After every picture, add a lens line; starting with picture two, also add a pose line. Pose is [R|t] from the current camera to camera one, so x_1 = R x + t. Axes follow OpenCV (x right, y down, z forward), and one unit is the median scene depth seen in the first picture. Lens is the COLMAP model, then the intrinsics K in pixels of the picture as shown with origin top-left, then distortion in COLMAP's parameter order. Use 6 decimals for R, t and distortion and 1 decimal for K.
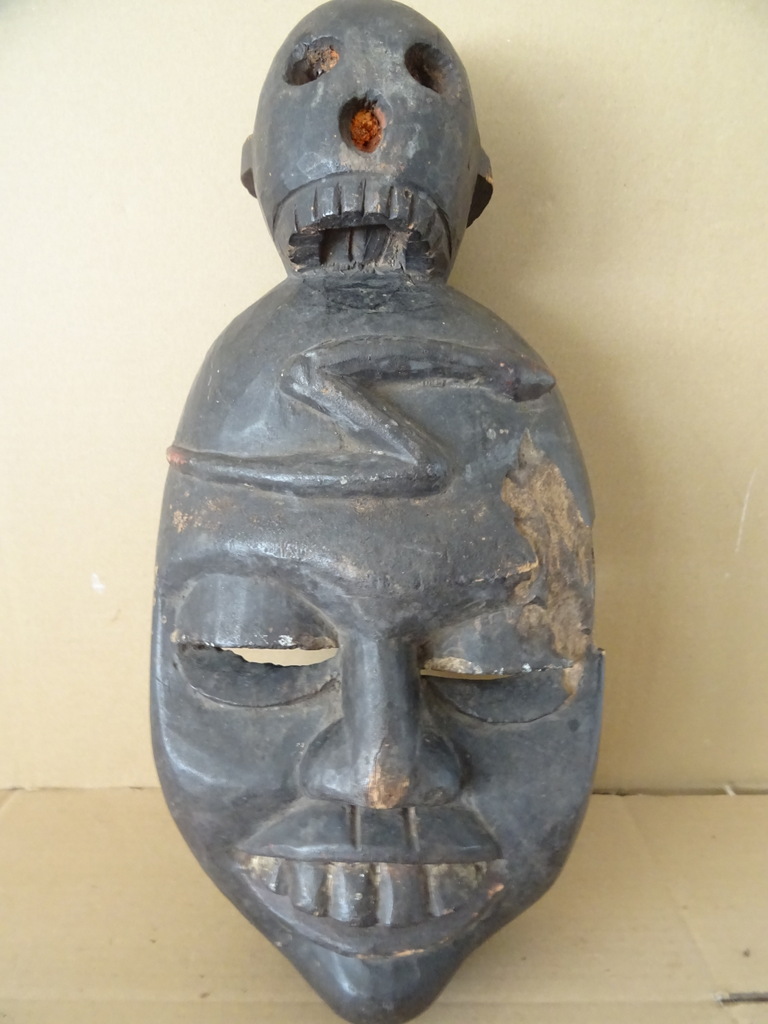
lens RADIAL K [[718.5, 0, 381.1], [0, 718.5, 501.3], [0, 0, 1]] dist [0.001839, -0.012637]
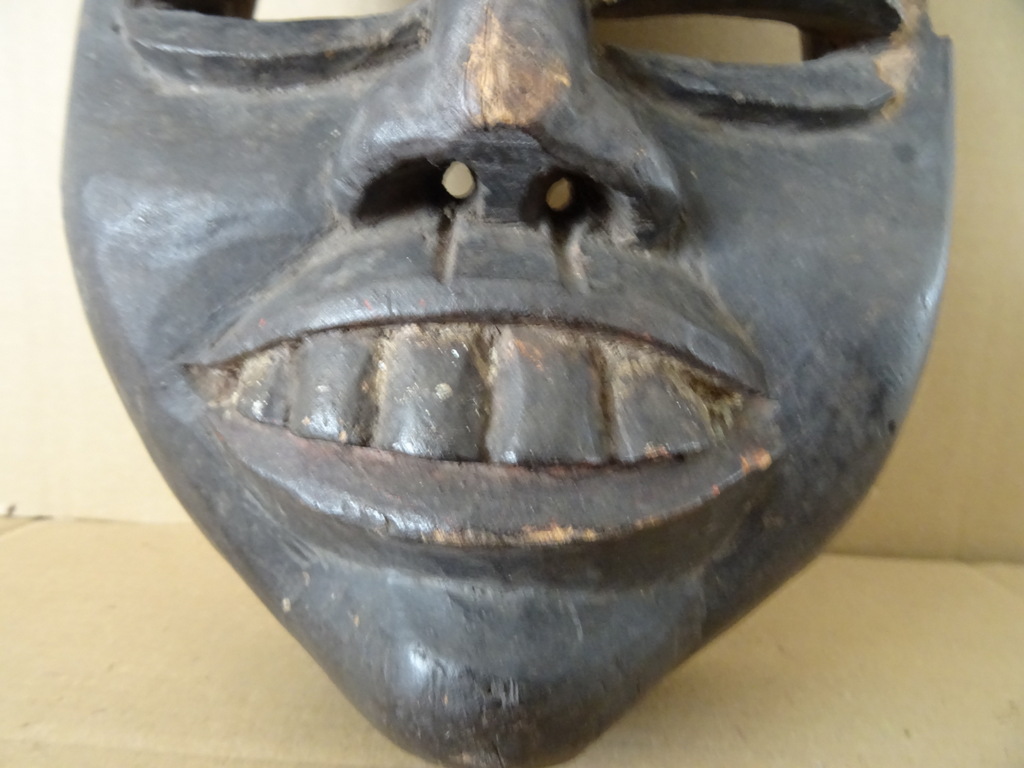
lens RADIAL K [[718.5, 0, 507.1], [0, 718.5, 376.6], [0, 0, 1]] dist [0.001839, -0.012637]
pose [[0.999087, 0.023119, -0.035931, 0.019828], [-0.026857, 0.993866, -0.107282, 0.561858], [0.033230, 0.108149, 0.993579, 0.561391]]
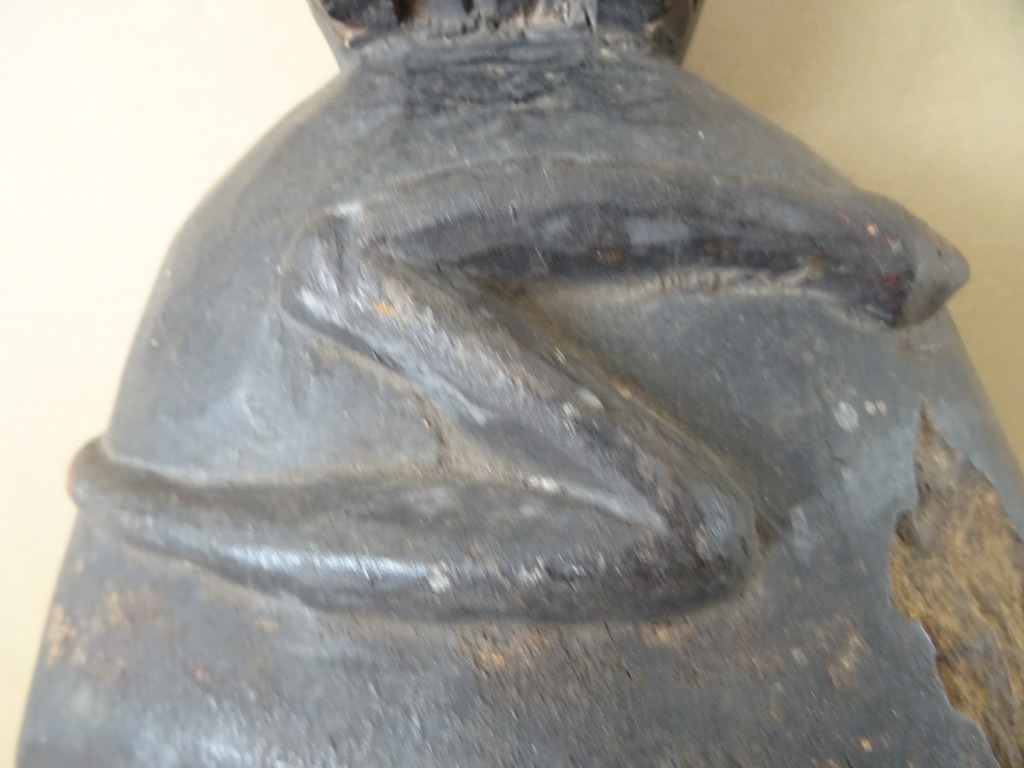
lens RADIAL K [[718.5, 0, 497.6], [0, 718.5, 381.9], [0, 0, 1]] dist [0.001839, -0.012637]
pose [[0.998709, -0.016129, -0.048178, -0.007934], [0.012895, 0.997691, -0.066688, -0.090490], [0.049143, 0.065981, 0.996610, 0.630707]]
